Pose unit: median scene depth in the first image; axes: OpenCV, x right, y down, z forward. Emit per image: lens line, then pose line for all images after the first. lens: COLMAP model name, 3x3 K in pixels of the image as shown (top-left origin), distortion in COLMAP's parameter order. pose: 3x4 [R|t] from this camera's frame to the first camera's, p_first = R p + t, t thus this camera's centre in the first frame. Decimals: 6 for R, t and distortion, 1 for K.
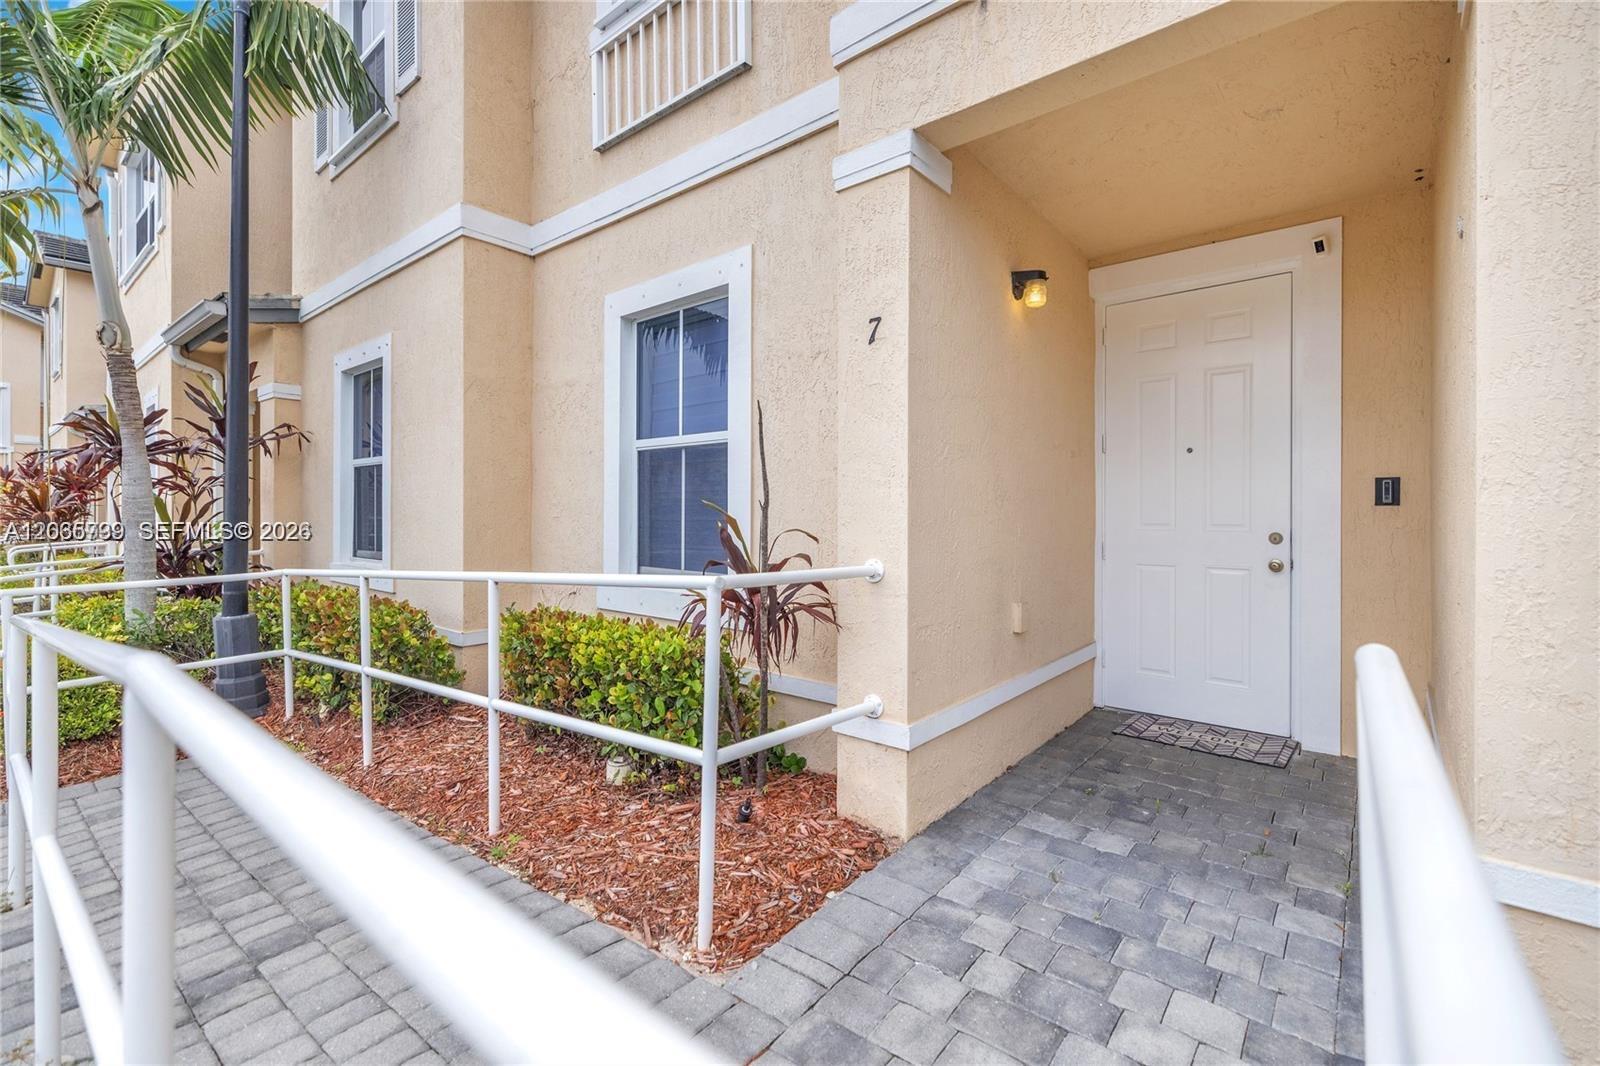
lens RADIAL K [[699.3, 0, 805.8], [0, 699.3, 520.7], [0, 0, 1]] dist [-0.015117, -0.000115]
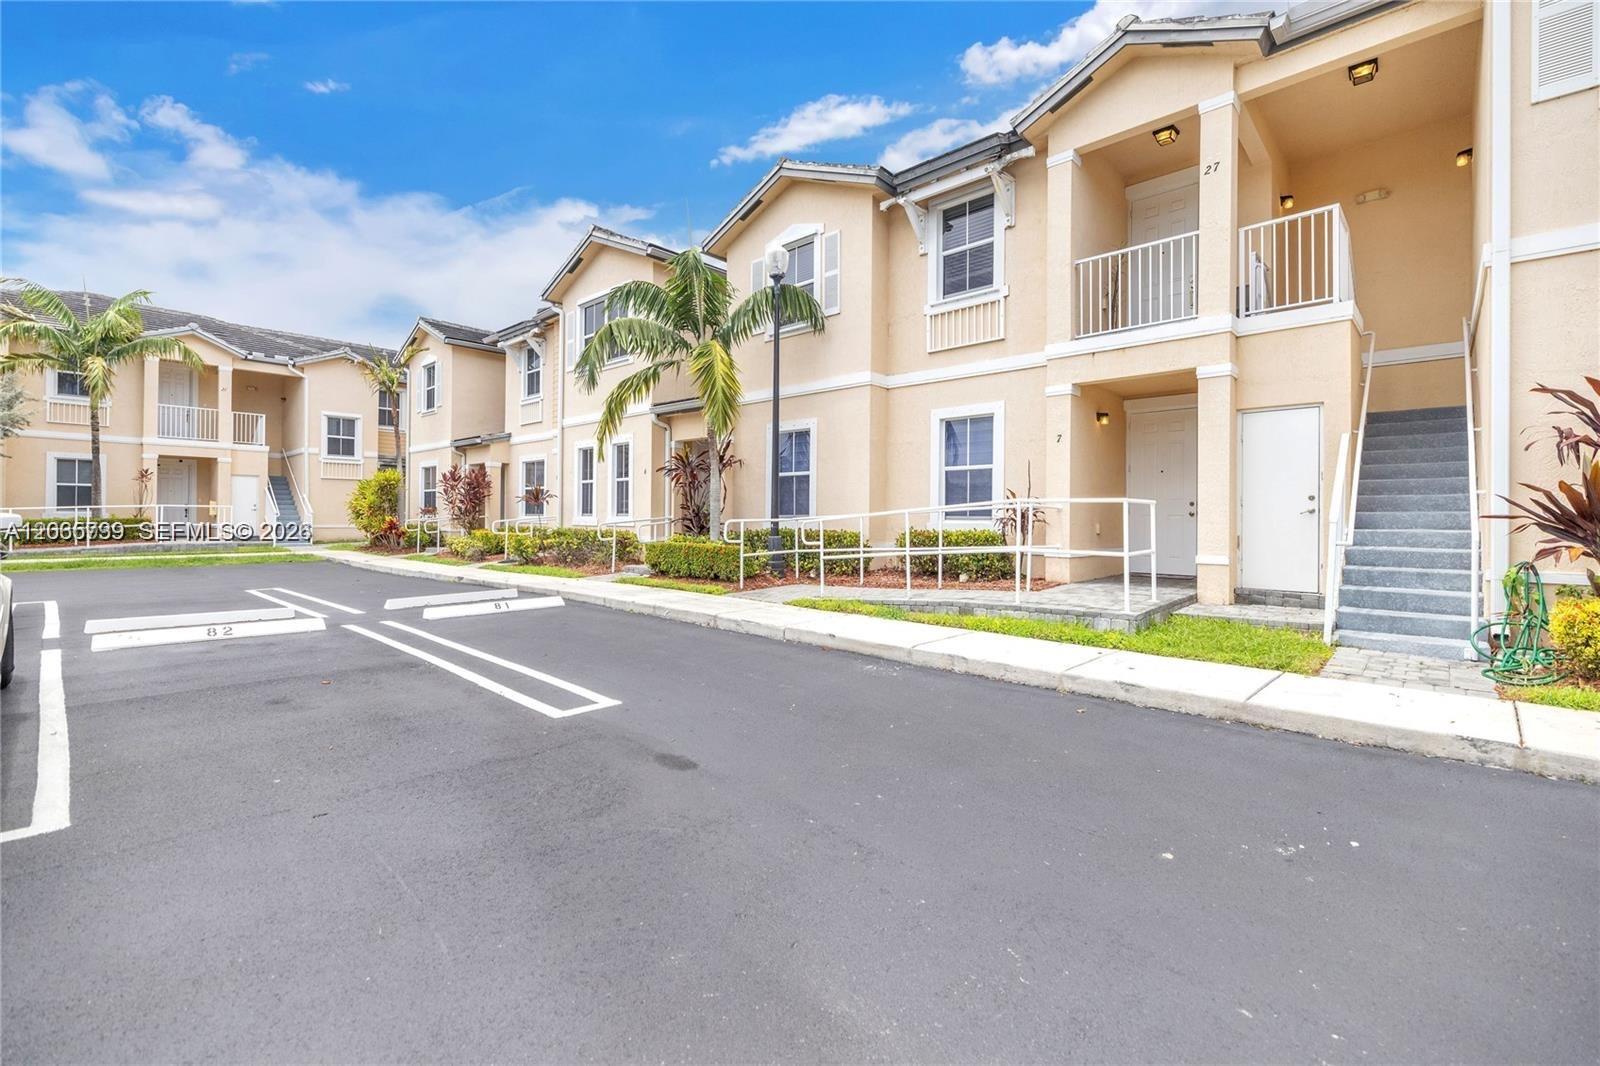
lens RADIAL K [[699.3, 0, 805.8], [0, 699.3, 520.7], [0, 0, 1]] dist [-0.015117, -0.000115]
pose [[0.998539, 0.007758, -0.053478, -0.655220], [-0.008221, 0.999931, -0.008449, 0.117842], [0.053409, 0.008877, 0.998533, -1.707993]]
